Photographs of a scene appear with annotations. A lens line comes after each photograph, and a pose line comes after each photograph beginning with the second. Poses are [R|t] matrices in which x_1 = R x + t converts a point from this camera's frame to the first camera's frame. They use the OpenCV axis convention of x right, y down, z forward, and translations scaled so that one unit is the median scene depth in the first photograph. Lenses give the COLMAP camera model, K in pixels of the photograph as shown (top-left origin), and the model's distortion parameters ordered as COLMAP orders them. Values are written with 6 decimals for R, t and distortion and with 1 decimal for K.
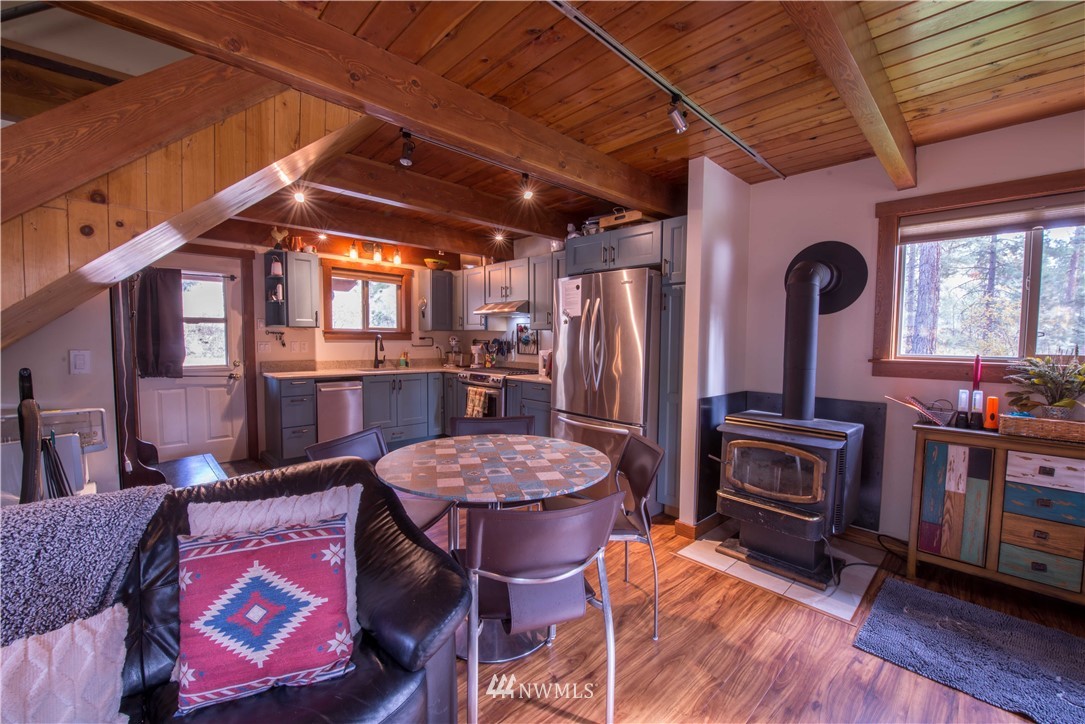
lens RADIAL K [[436.0, 0, 538.9], [0, 436.0, 363.1], [0, 0, 1]] dist [-0.018920, -0.000312]
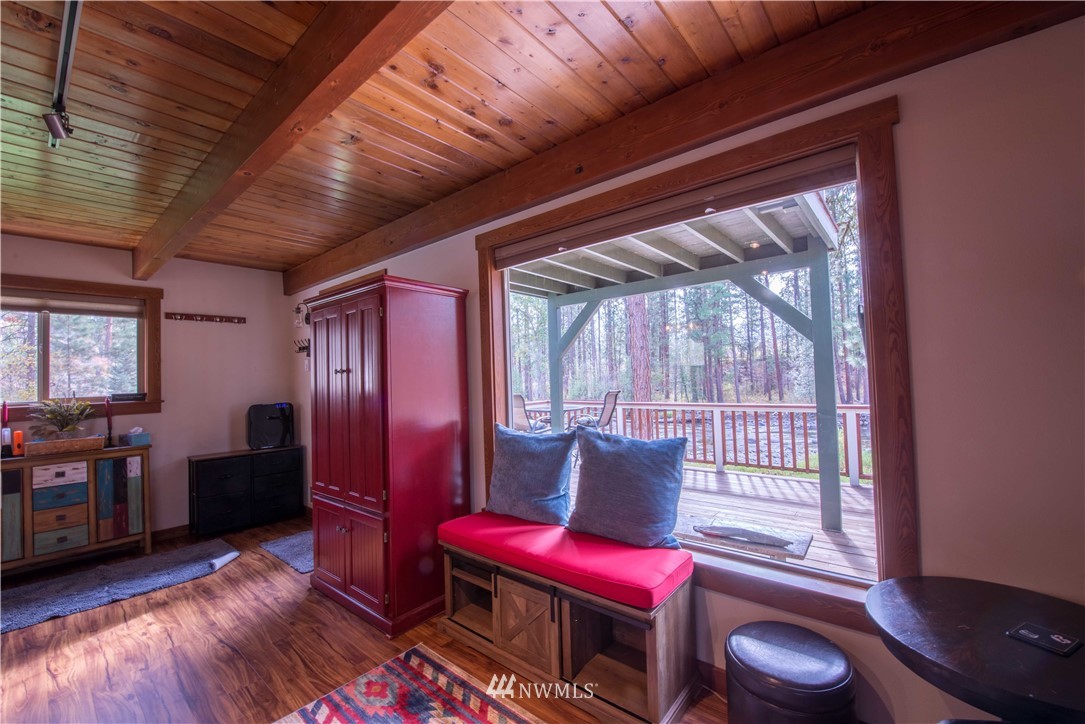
lens RADIAL K [[436.0, 0, 541.2], [0, 436.0, 361.6], [0, 0, 1]] dist [-0.018920, -0.000312]
pose [[-0.115229, 0.025829, 0.993003, -0.476613], [0.091389, 0.995698, -0.015294, 0.031037], [-0.989126, 0.088987, -0.117094, -0.515469]]
